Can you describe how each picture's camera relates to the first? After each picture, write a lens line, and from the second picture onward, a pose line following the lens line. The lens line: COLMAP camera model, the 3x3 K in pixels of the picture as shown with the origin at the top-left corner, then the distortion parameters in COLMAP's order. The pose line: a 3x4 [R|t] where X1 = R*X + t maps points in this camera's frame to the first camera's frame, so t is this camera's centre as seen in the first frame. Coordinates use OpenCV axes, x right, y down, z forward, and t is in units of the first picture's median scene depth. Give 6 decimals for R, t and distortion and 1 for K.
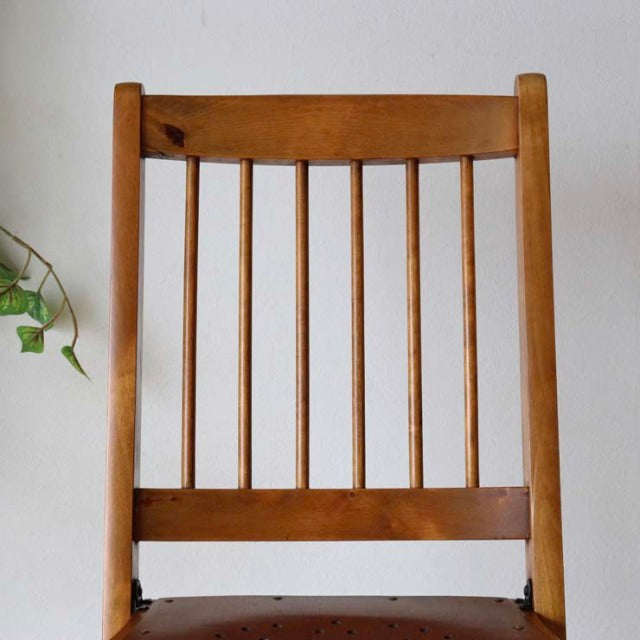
lens RADIAL K [[1465.6, 0, 318.6], [0, 1465.6, 325.6], [0, 0, 1]] dist [0.078820, 0.000000]
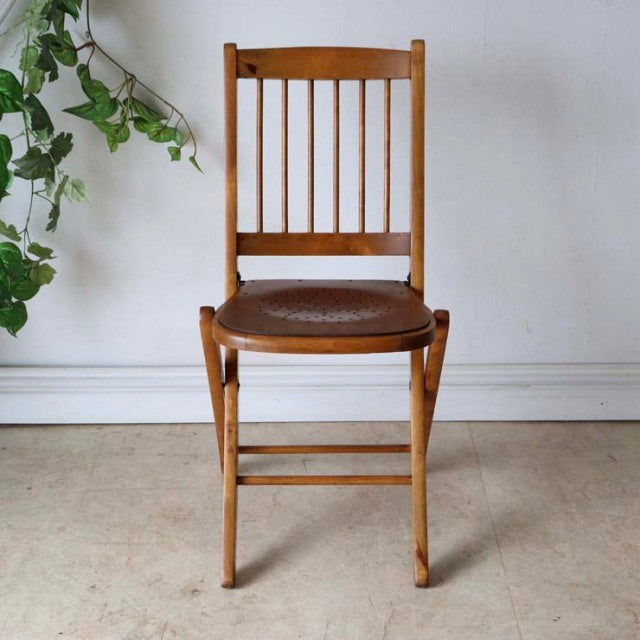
lens RADIAL K [[1396.3, 0, 324.2], [0, 1396.3, 323.2], [0, 0, 1]] dist [0.055059, 0.000000]
pose [[0.999969, 0.003487, 0.007114, -0.005004], [-0.004882, 0.978407, 0.206628, -0.188229], [-0.006240, -0.206656, 0.978394, -1.080253]]
